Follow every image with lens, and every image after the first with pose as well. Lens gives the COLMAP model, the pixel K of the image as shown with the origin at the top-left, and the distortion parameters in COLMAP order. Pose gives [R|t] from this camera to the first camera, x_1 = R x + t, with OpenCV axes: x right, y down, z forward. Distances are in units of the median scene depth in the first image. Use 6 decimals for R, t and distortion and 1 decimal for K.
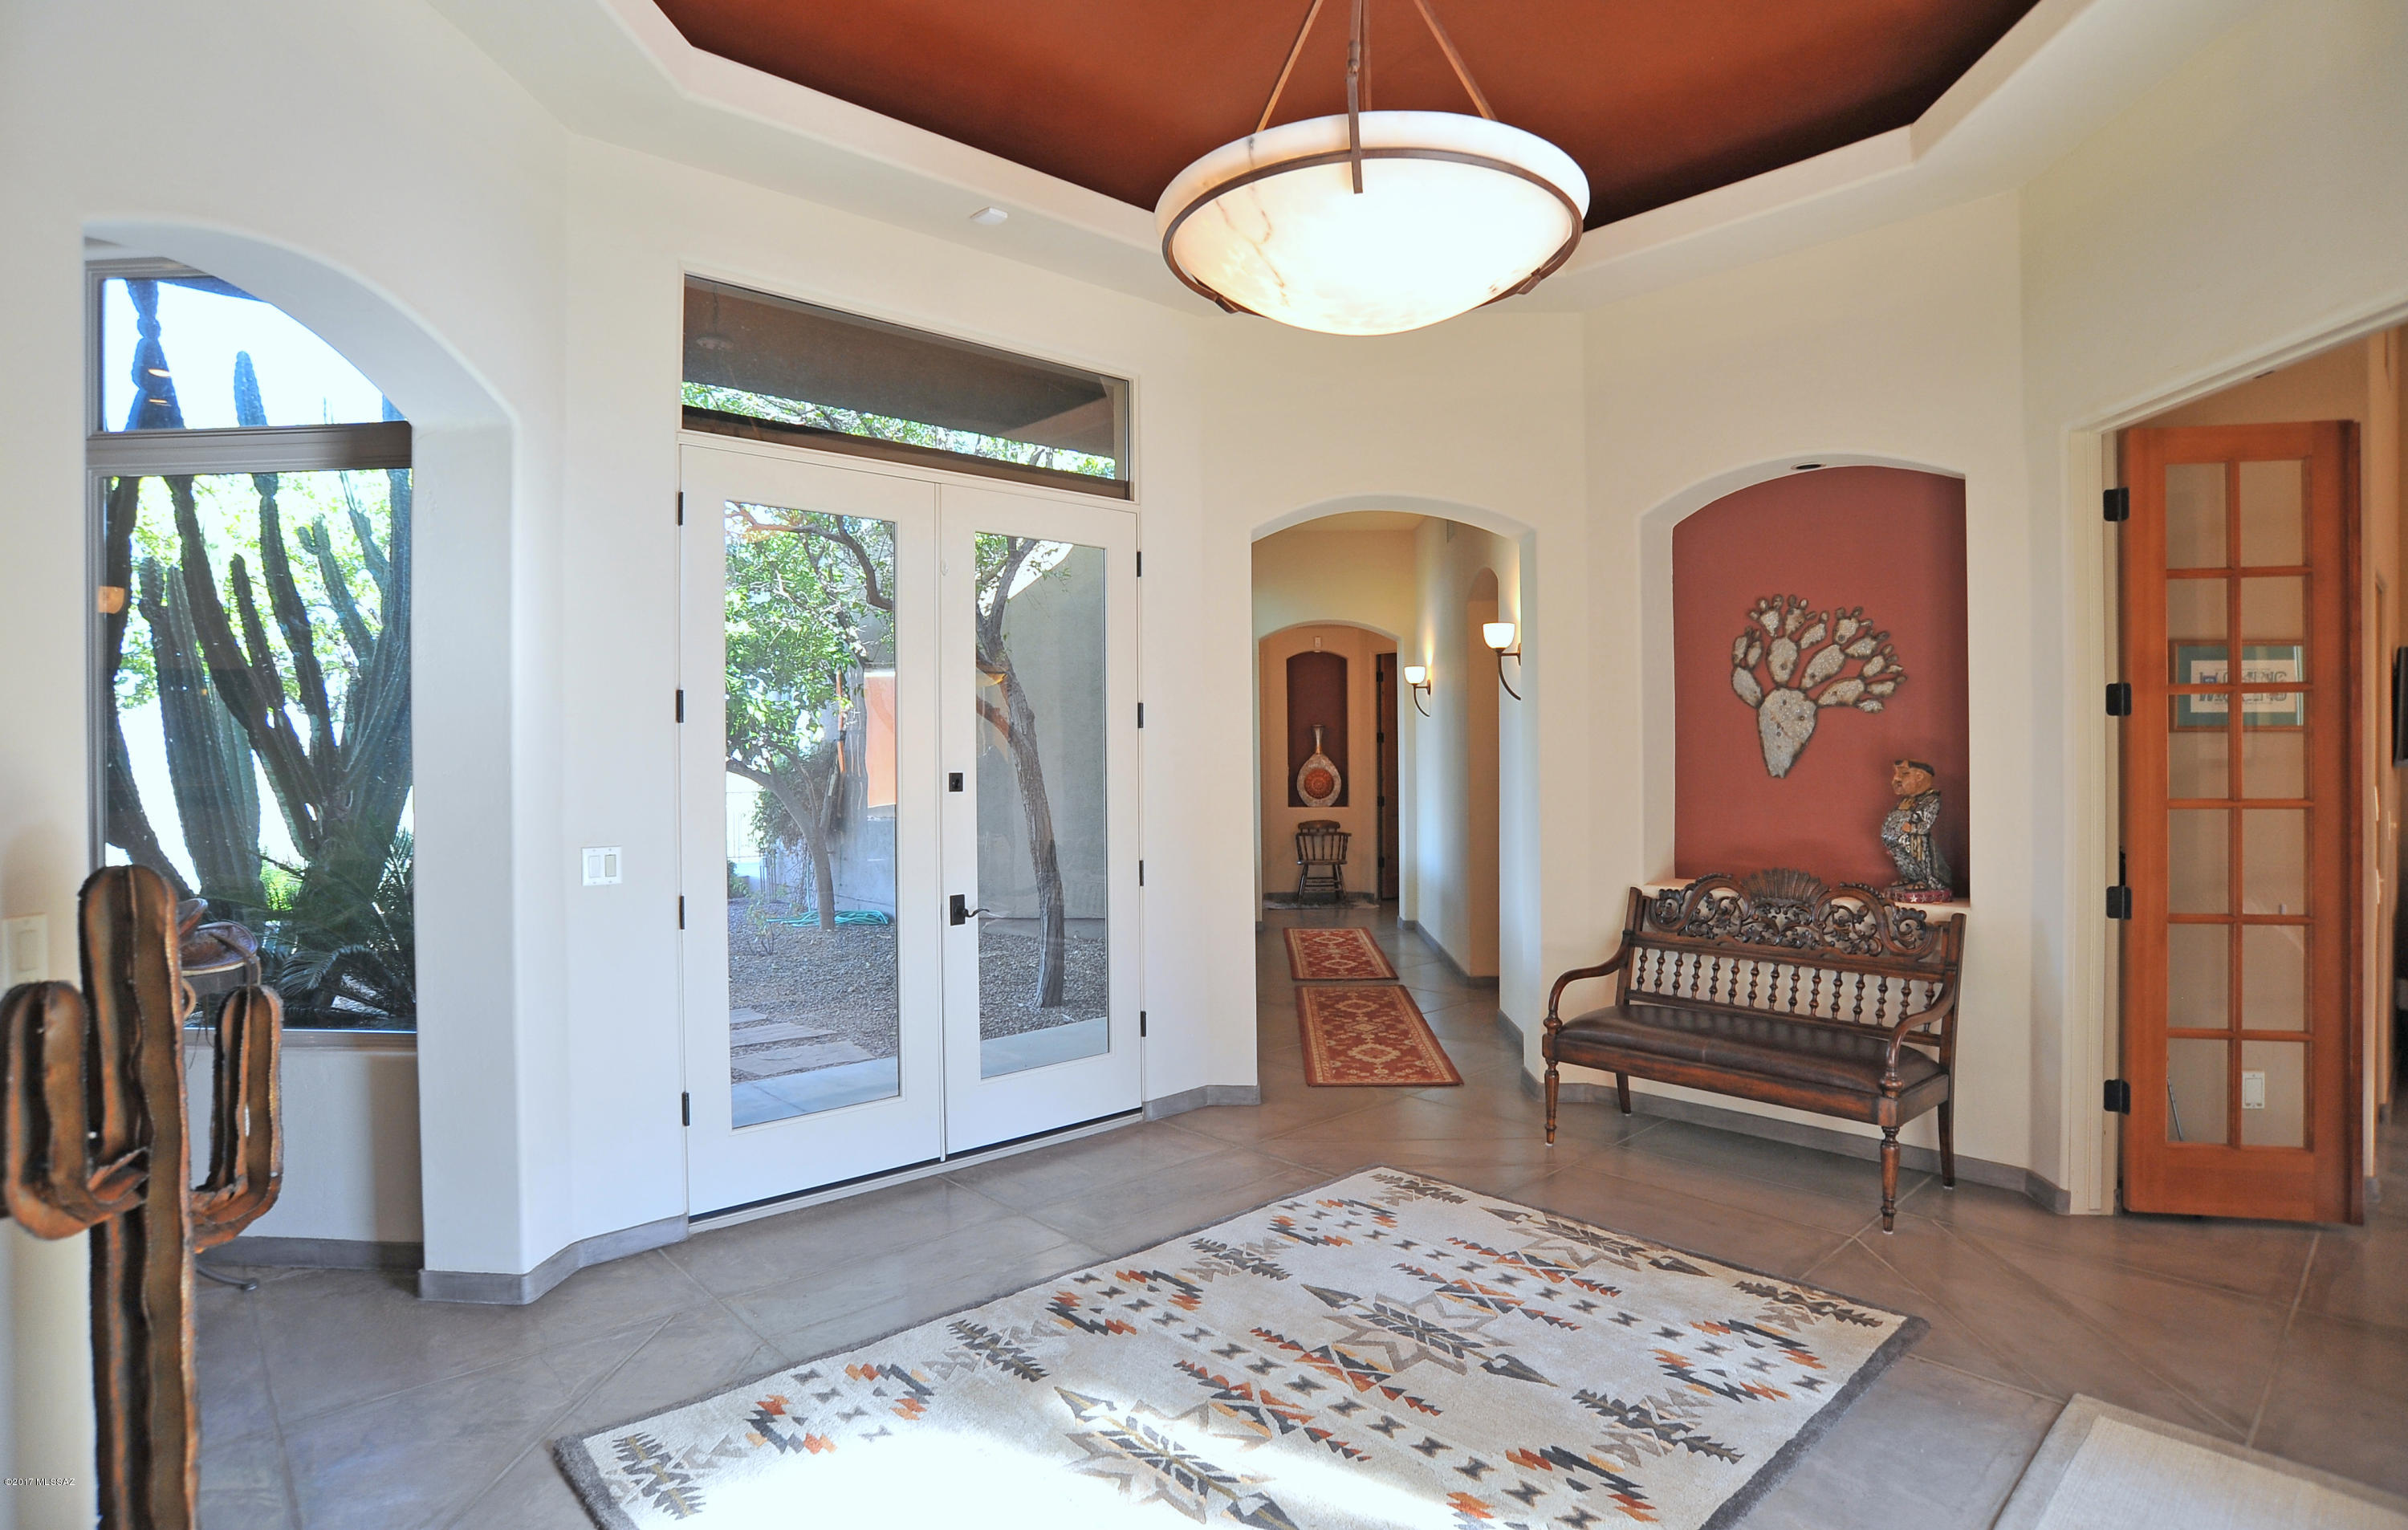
lens RADIAL K [[1255.7, 0, 1204.0], [0, 1255.7, 765.0], [0, 0, 1]] dist [-0.029232, 0.000526]
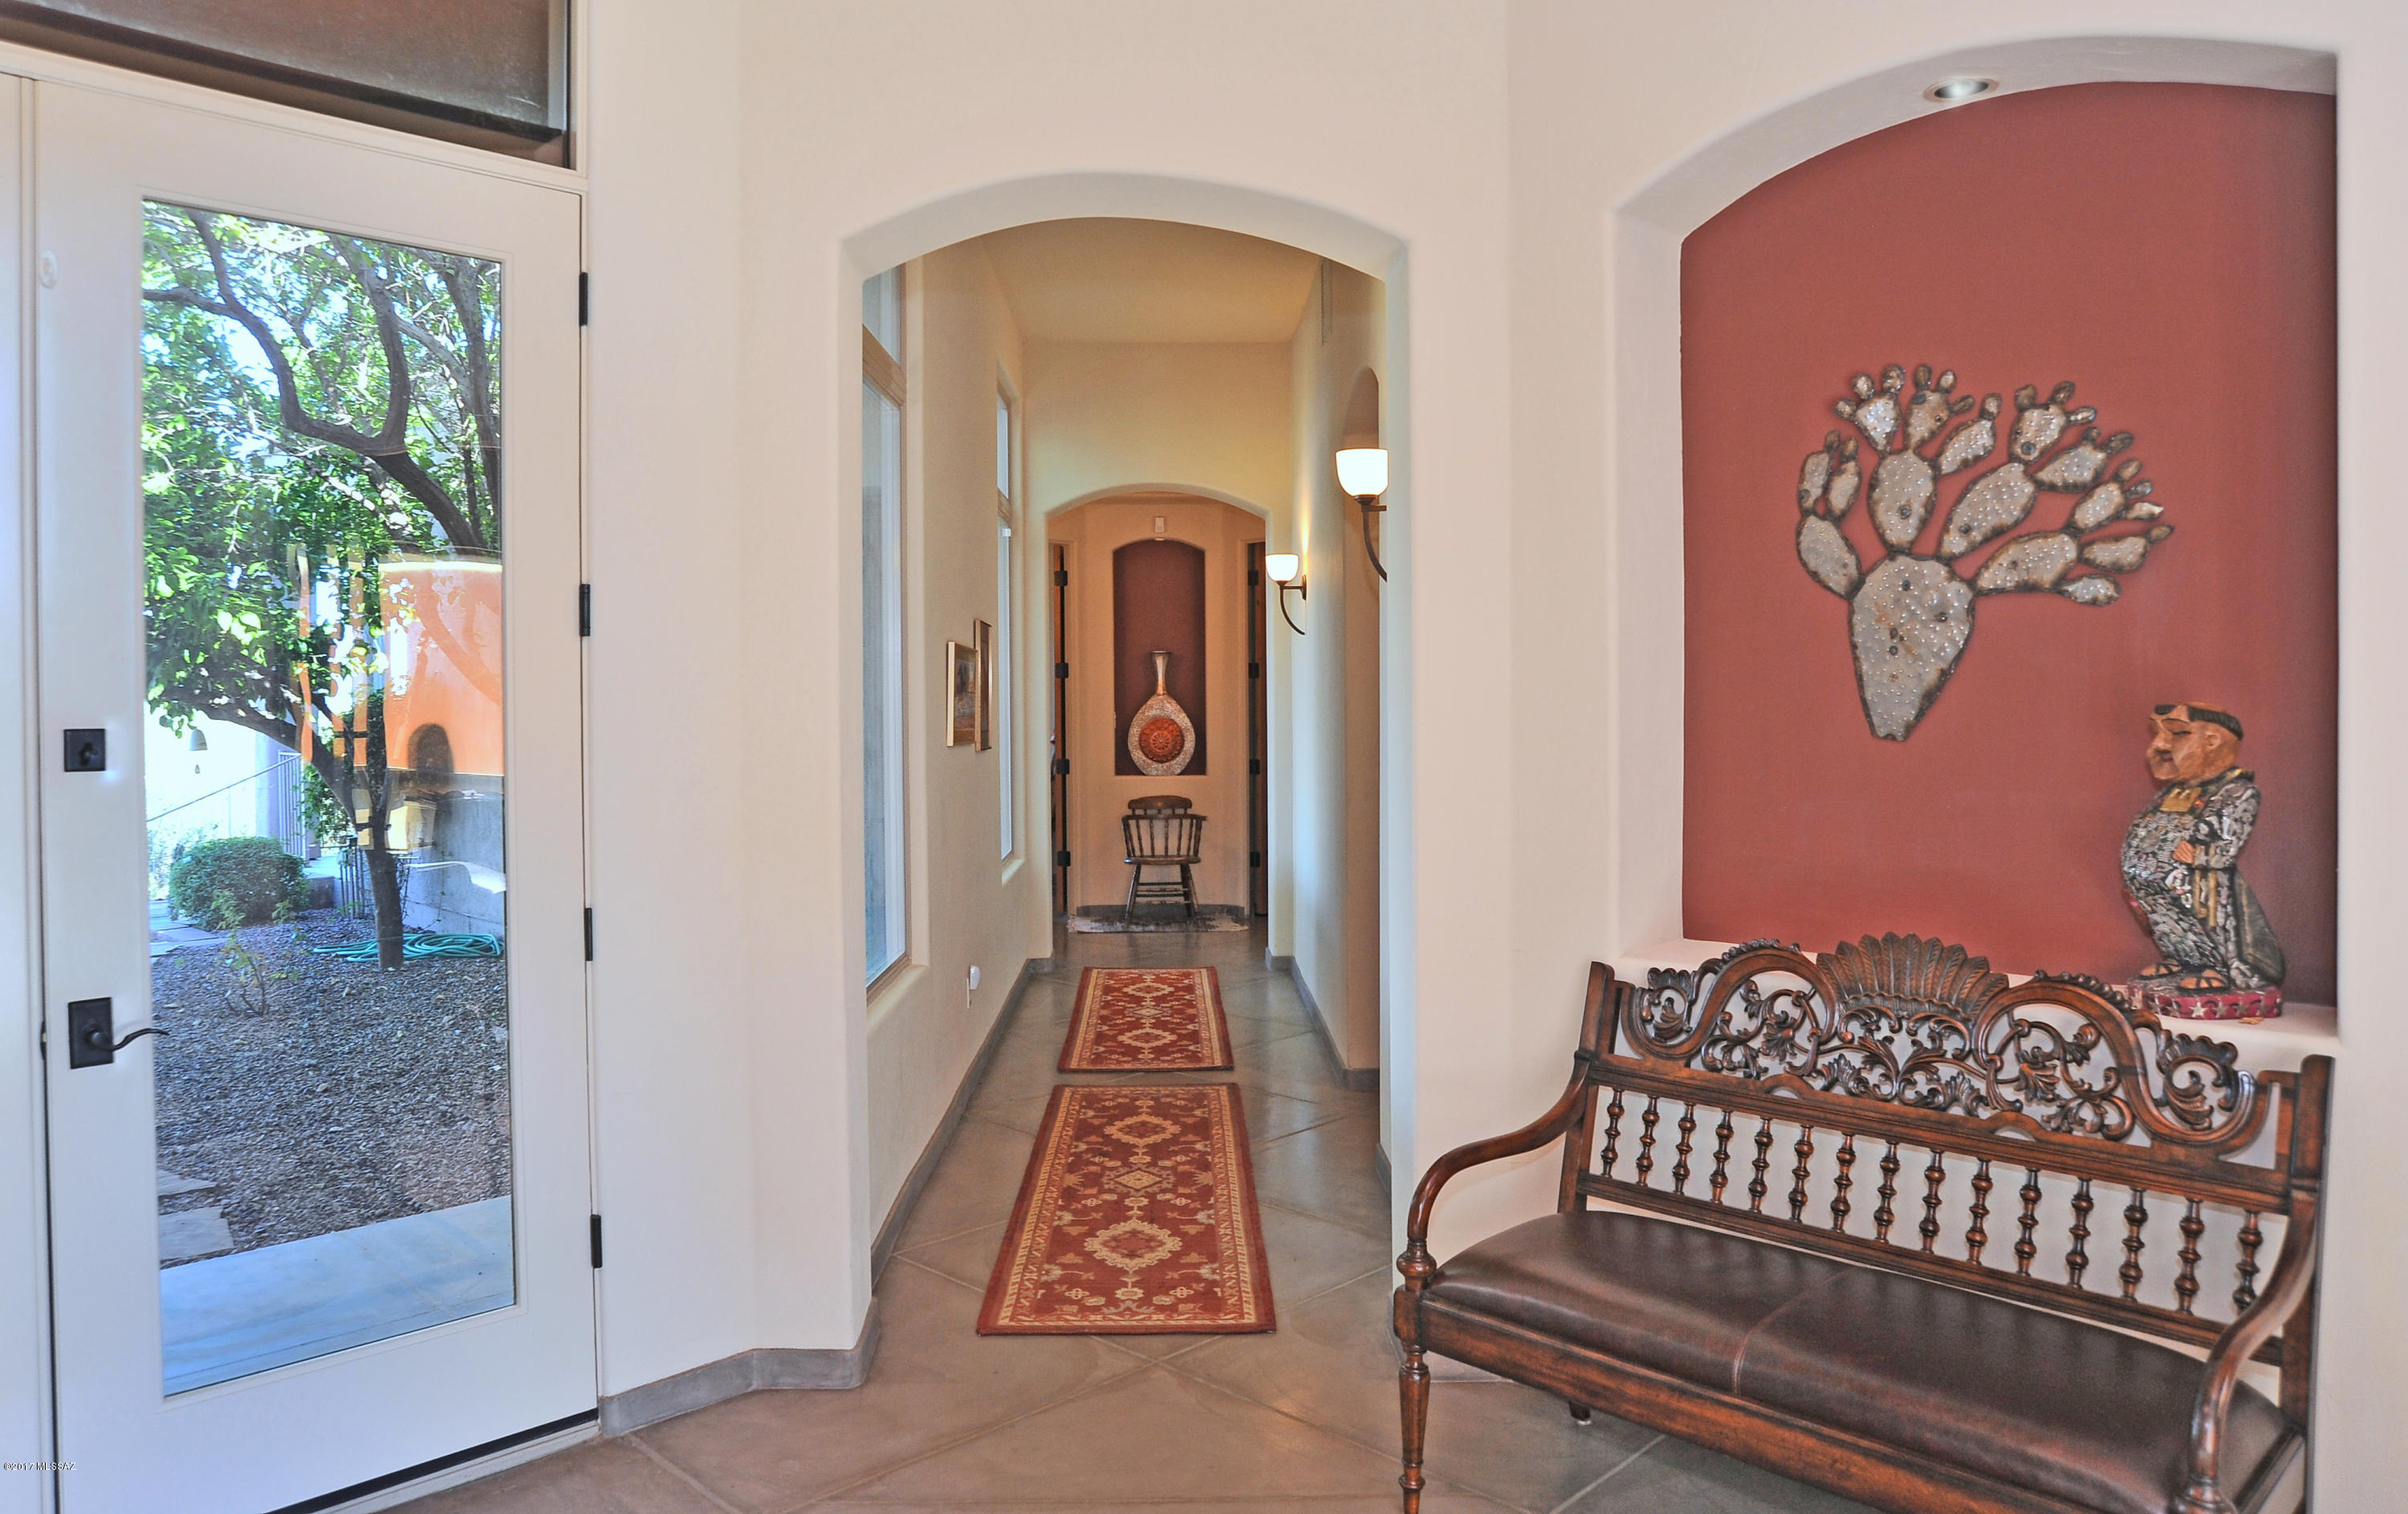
lens RADIAL K [[1635.9, 0, 1134.9], [0, 1635.9, 726.5], [0, 0, 1]] dist [-0.020447, 0.002098]
pose [[0.999722, 0.001457, 0.023542, 0.157087], [-0.001675, 0.999956, 0.009240, -0.000630], [-0.023528, -0.009277, 0.999680, 0.389926]]
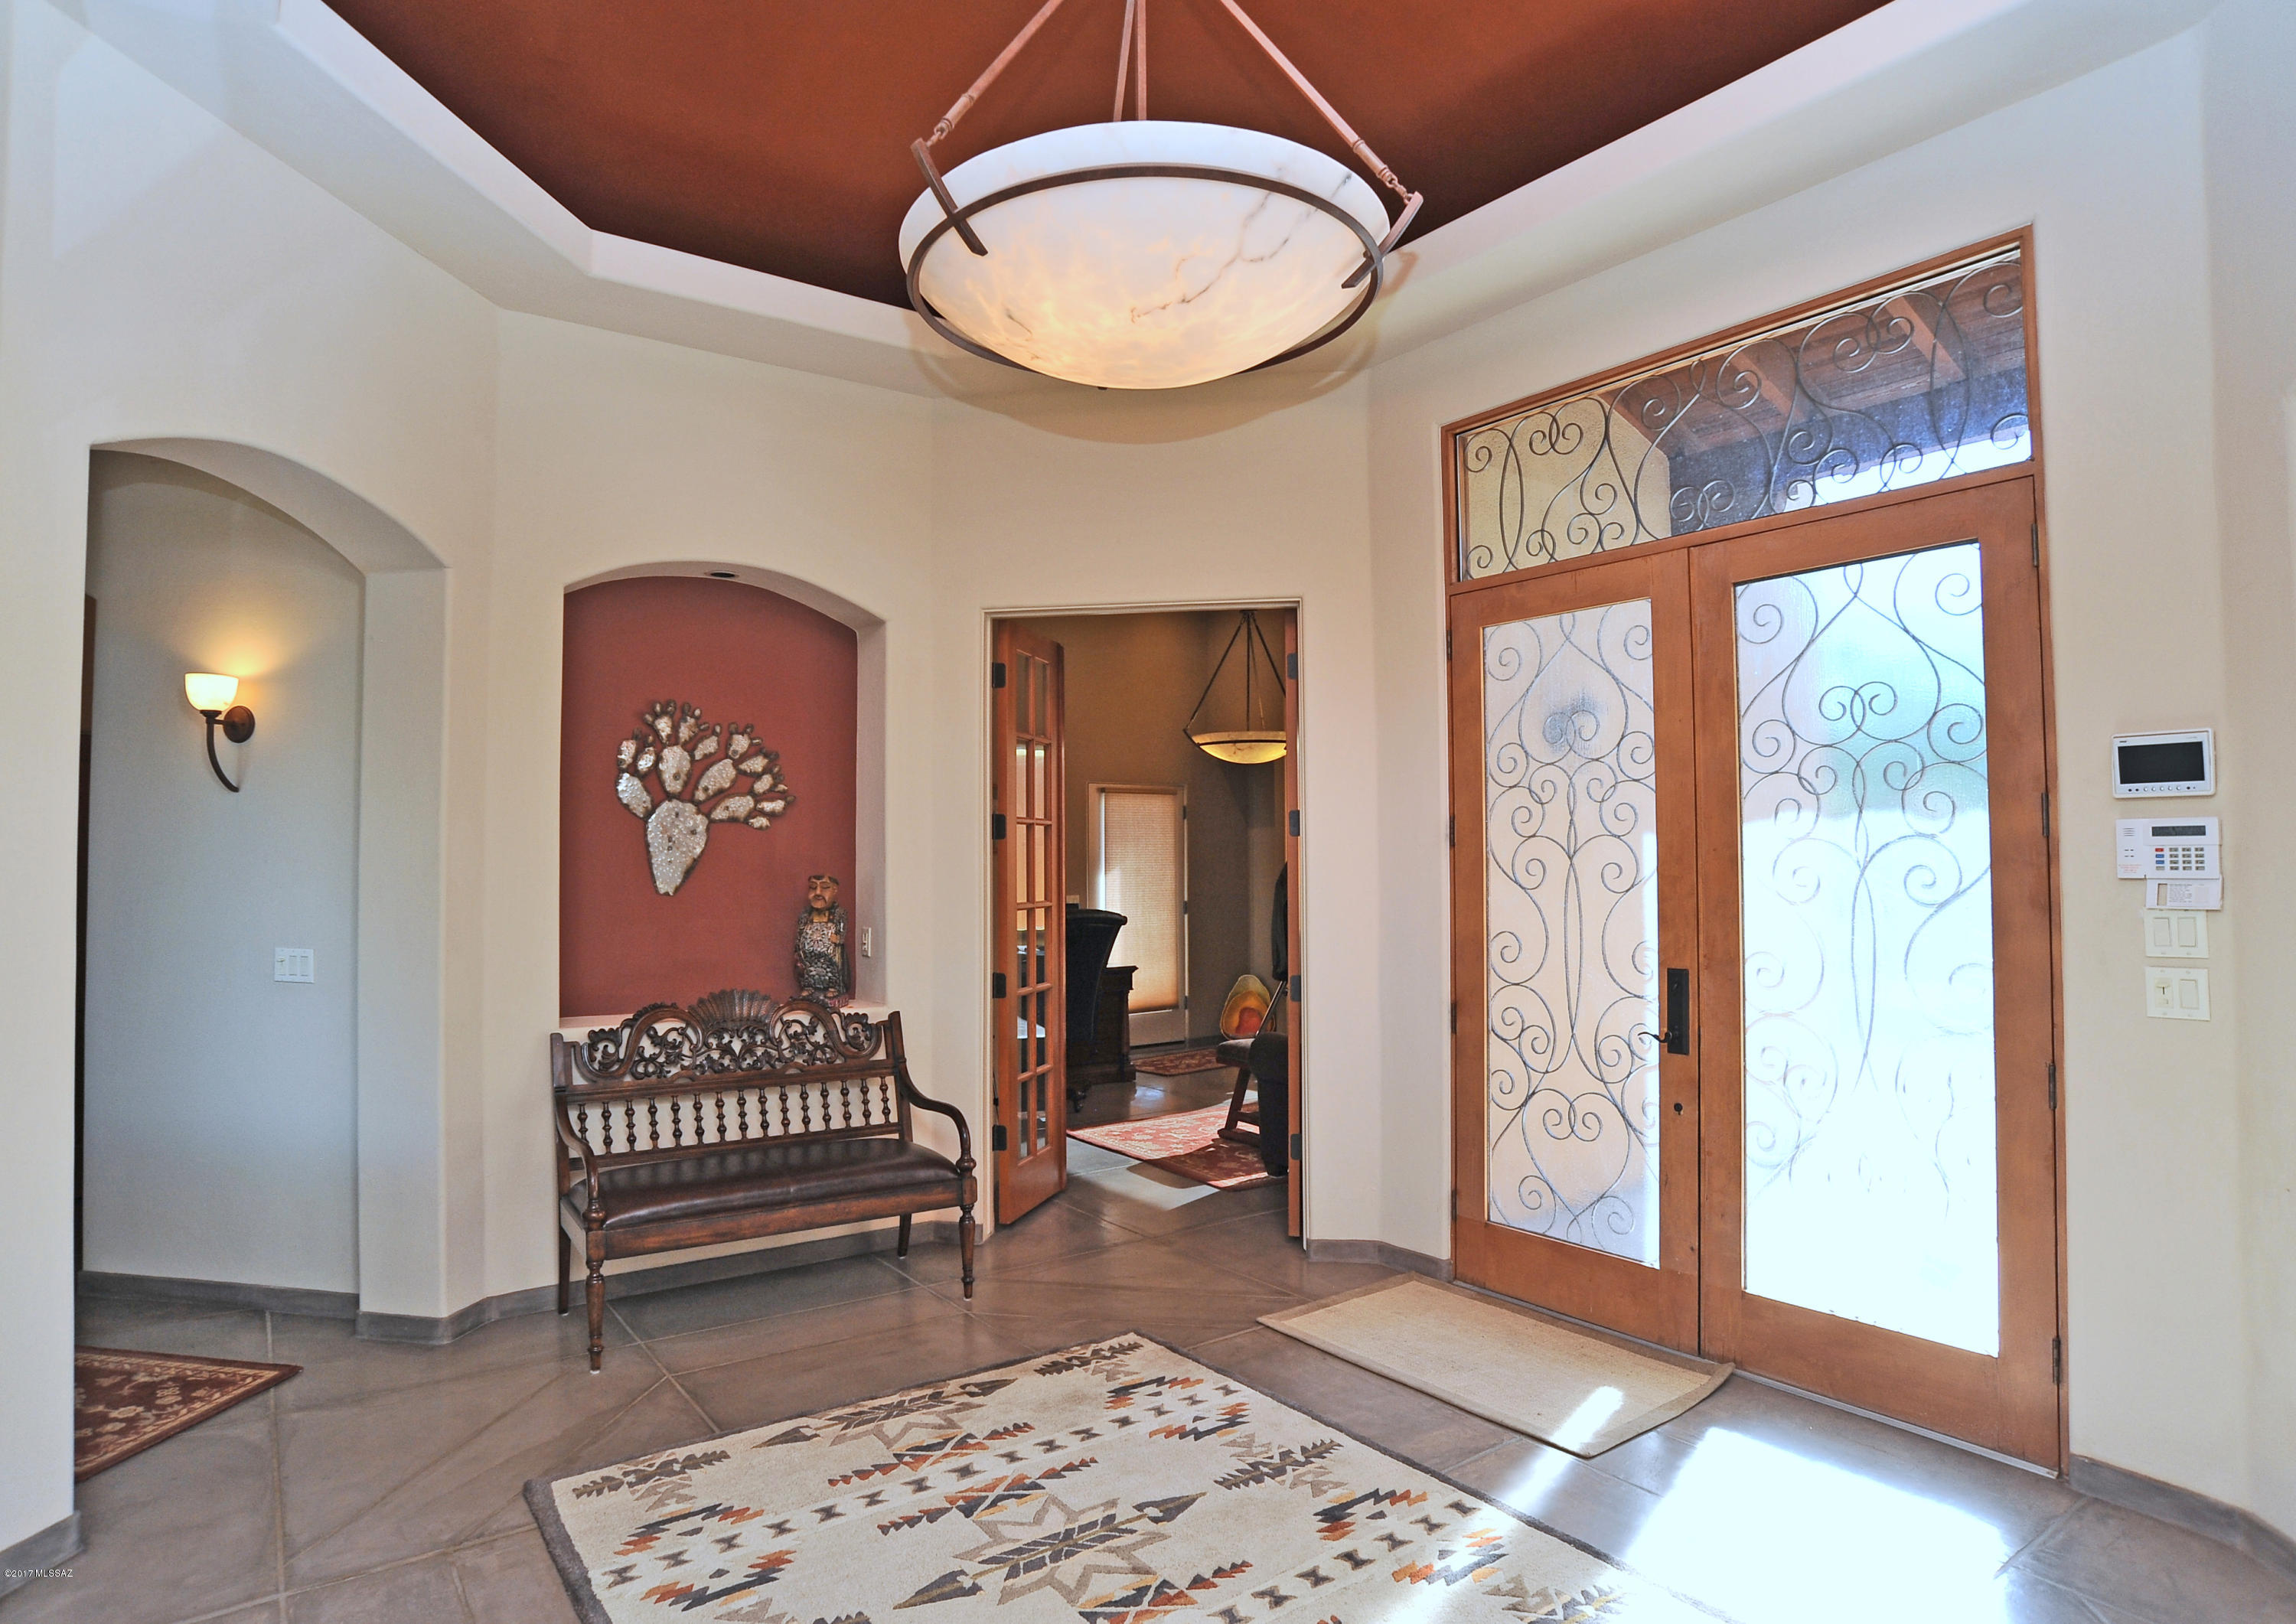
lens RADIAL K [[1278.2, 0, 1148.0], [0, 1278.2, 812.0], [0, 0, 1]] dist [-0.119148, 0.065157]
pose [[0.119649, 0.048343, 0.991639, -0.452493], [0.014239, 0.998628, -0.050402, 0.000749], [-0.992714, 0.020151, 0.118796, 0.560653]]
